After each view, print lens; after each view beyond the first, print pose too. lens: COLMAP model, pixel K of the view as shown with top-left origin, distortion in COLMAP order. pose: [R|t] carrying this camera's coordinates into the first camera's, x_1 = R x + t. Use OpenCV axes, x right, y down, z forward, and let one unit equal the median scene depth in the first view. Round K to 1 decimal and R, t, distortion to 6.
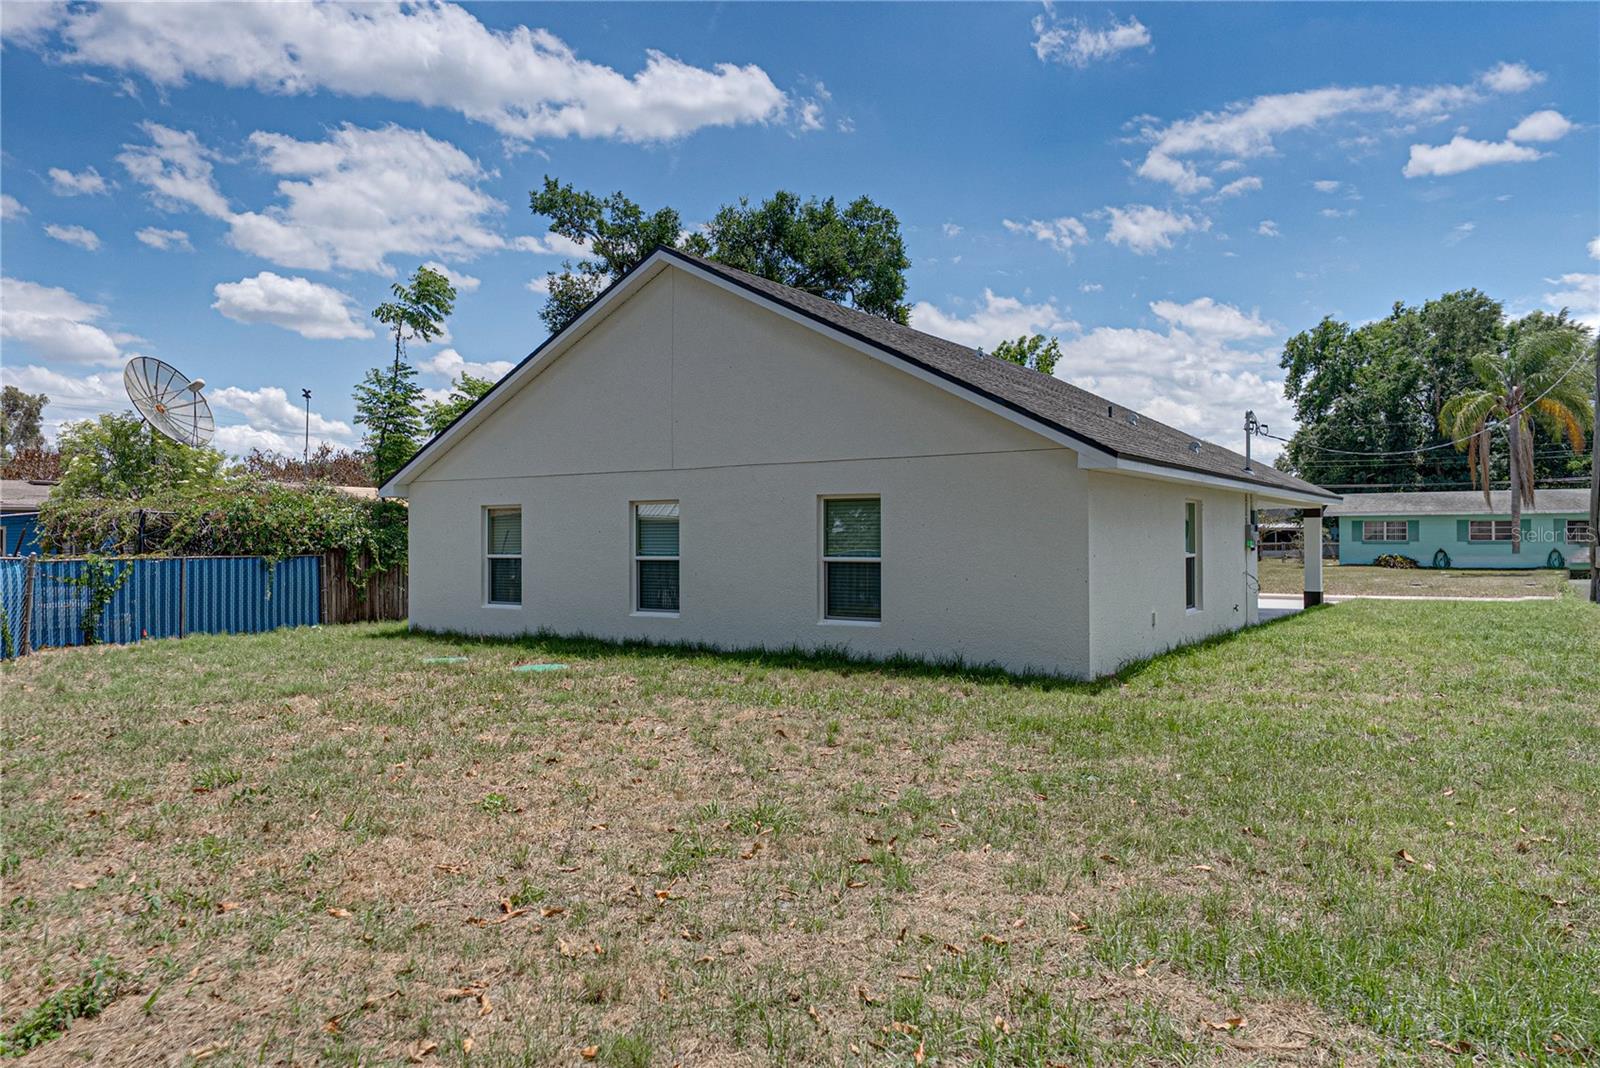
lens RADIAL K [[1150.9, 0, 800.0], [0, 1150.9, 534.0], [0, 0, 1]] dist [0.003844, 0.003104]
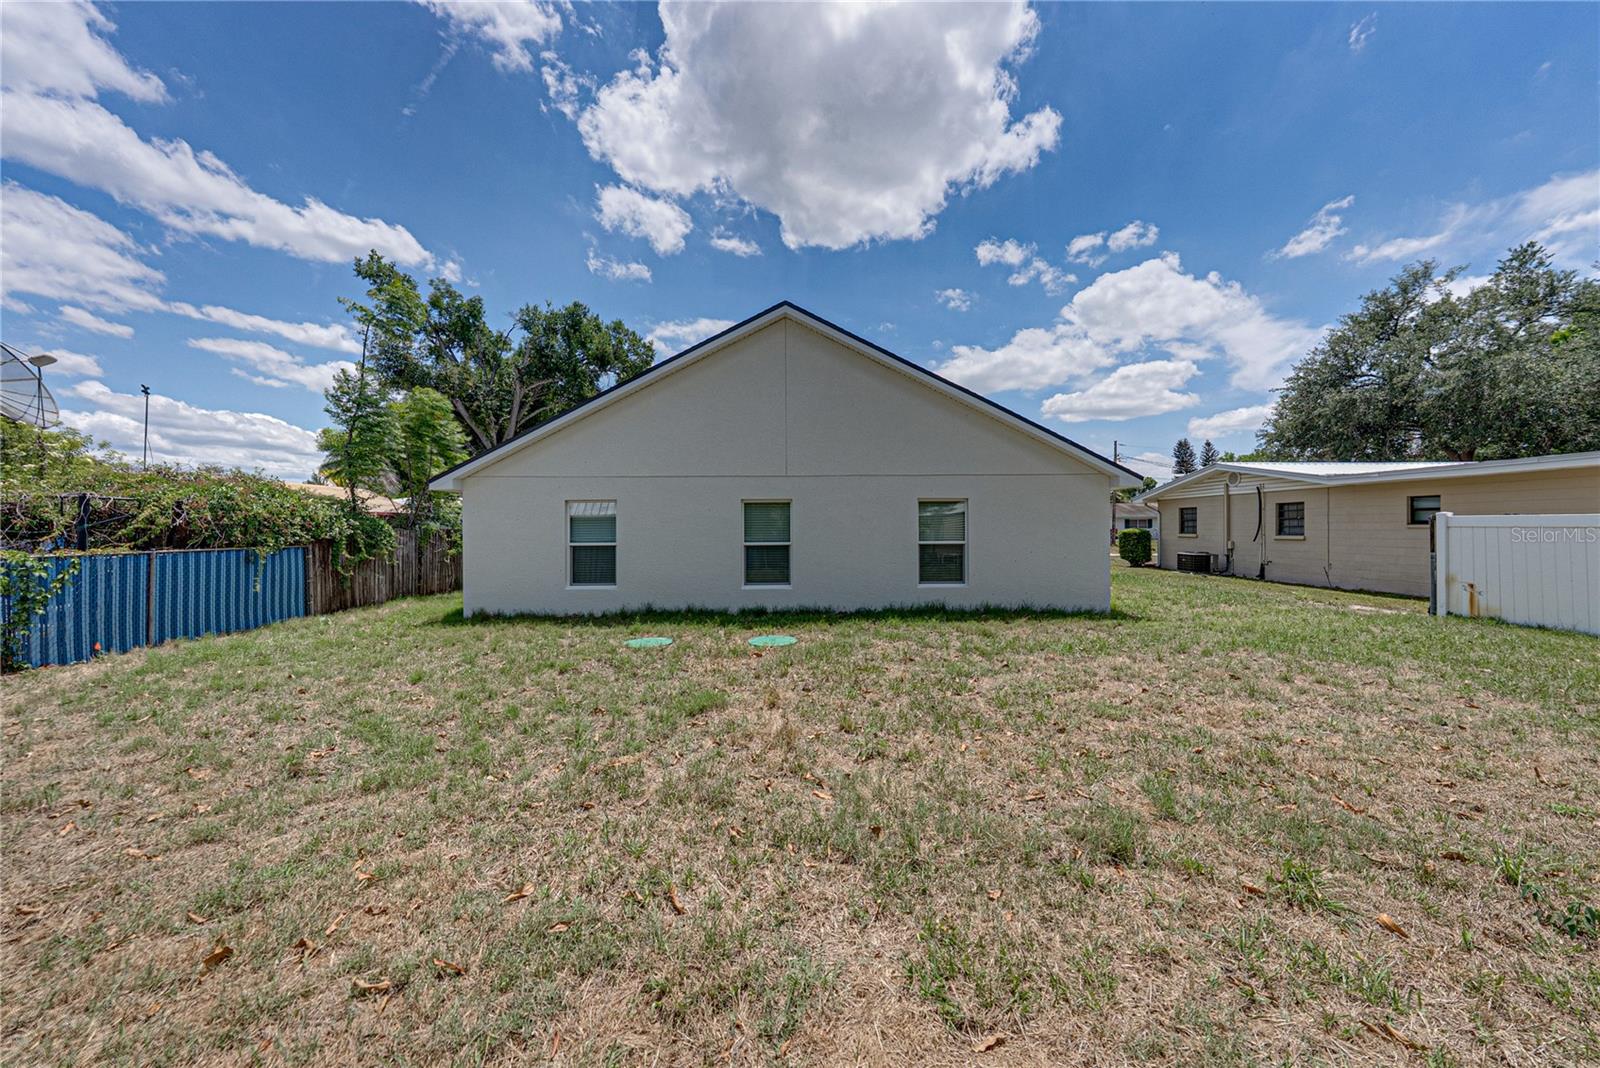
lens RADIAL K [[569.5, 0, 801.4], [0, 569.5, 528.0], [0, 0, 1]] dist [-0.000638, -0.000022]
pose [[0.808689, 0.000933, 0.588236, -0.359024], [-0.001734, 0.999998, 0.000797, 0.001537], [-0.588234, -0.001665, 0.808689, 0.345280]]
